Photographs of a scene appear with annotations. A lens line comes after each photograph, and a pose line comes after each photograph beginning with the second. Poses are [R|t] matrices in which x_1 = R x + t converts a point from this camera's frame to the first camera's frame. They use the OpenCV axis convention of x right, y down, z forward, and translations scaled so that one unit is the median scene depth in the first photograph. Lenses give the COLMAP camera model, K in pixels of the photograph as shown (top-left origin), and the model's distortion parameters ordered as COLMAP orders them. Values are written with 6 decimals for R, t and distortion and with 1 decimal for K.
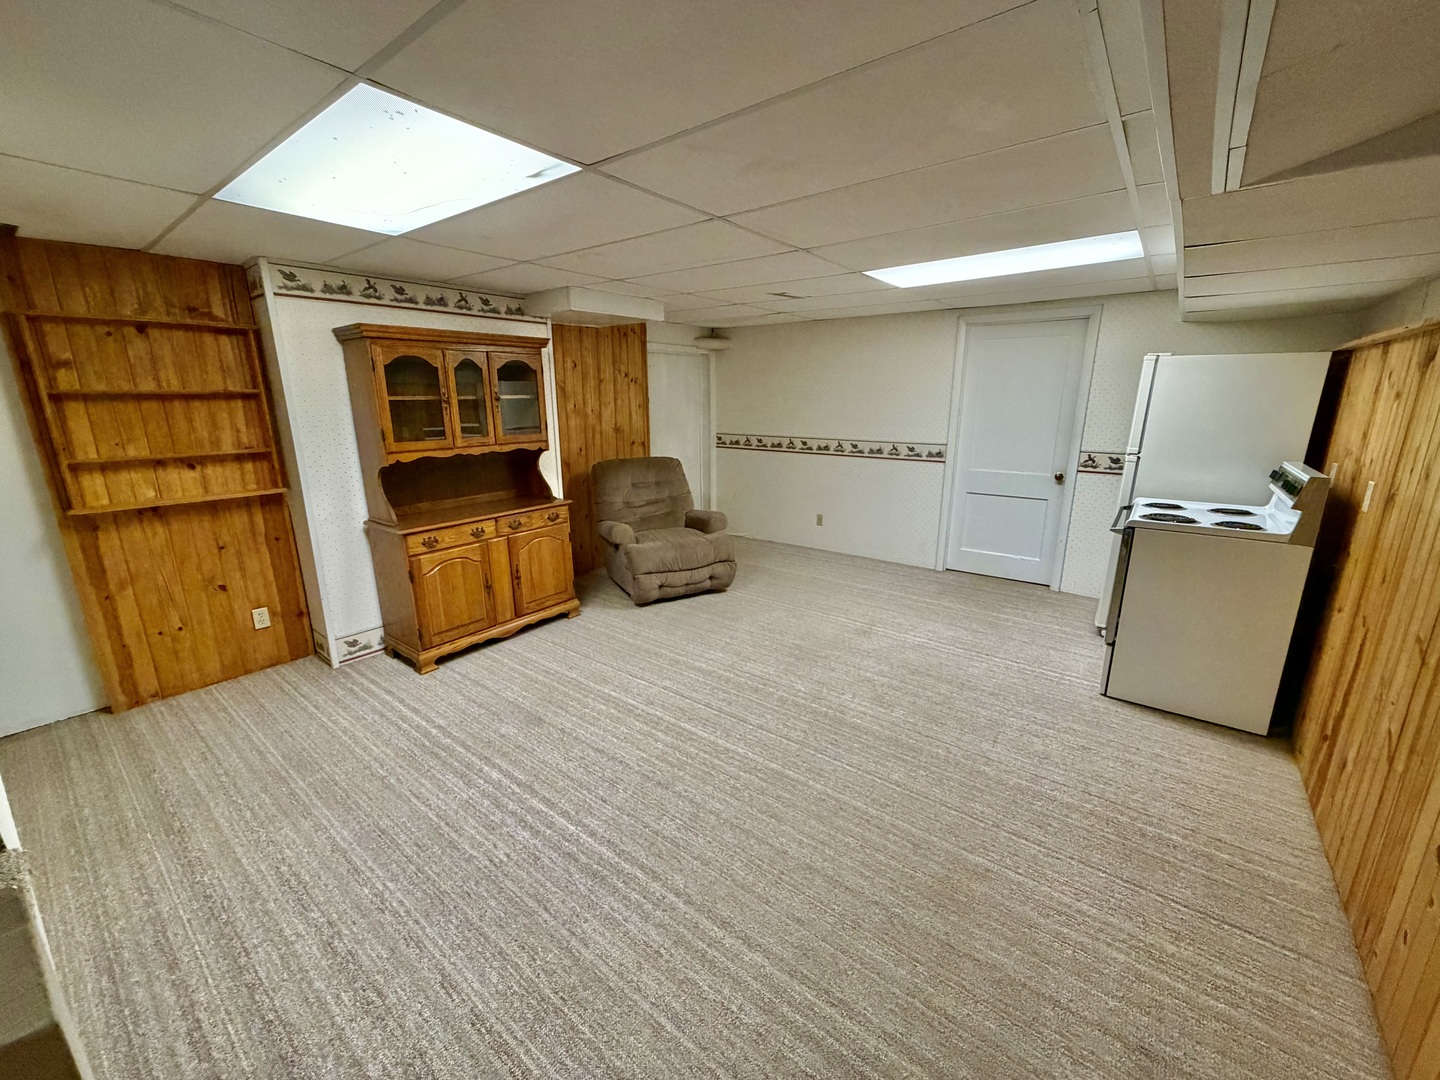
lens RADIAL K [[576.0, 0, 718.4], [0, 576.0, 538.8], [0, 0, 1]] dist [-0.000894, -0.000174]
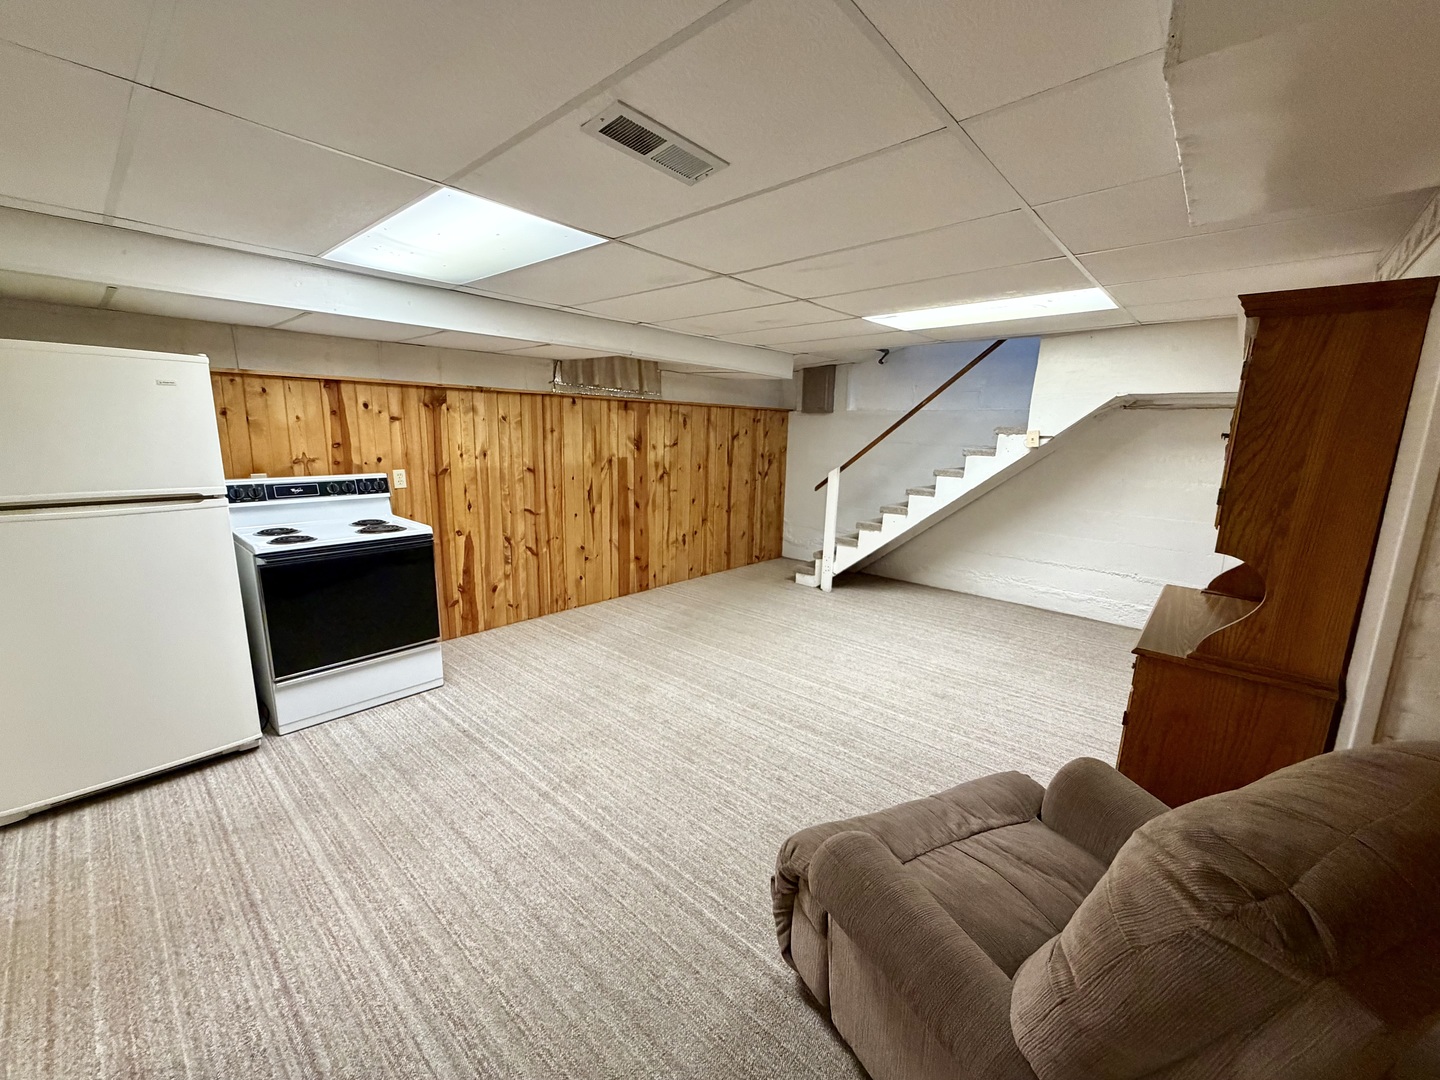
lens RADIAL K [[576.0, 0, 721.2], [0, 576.0, 539.1], [0, 0, 1]] dist [-0.000894, -0.000174]
pose [[-0.997933, -0.028768, 0.057462, 0.084445], [-0.001994, 0.907629, 0.419768, -0.513488], [-0.064230, 0.418786, -0.905811, 2.109421]]
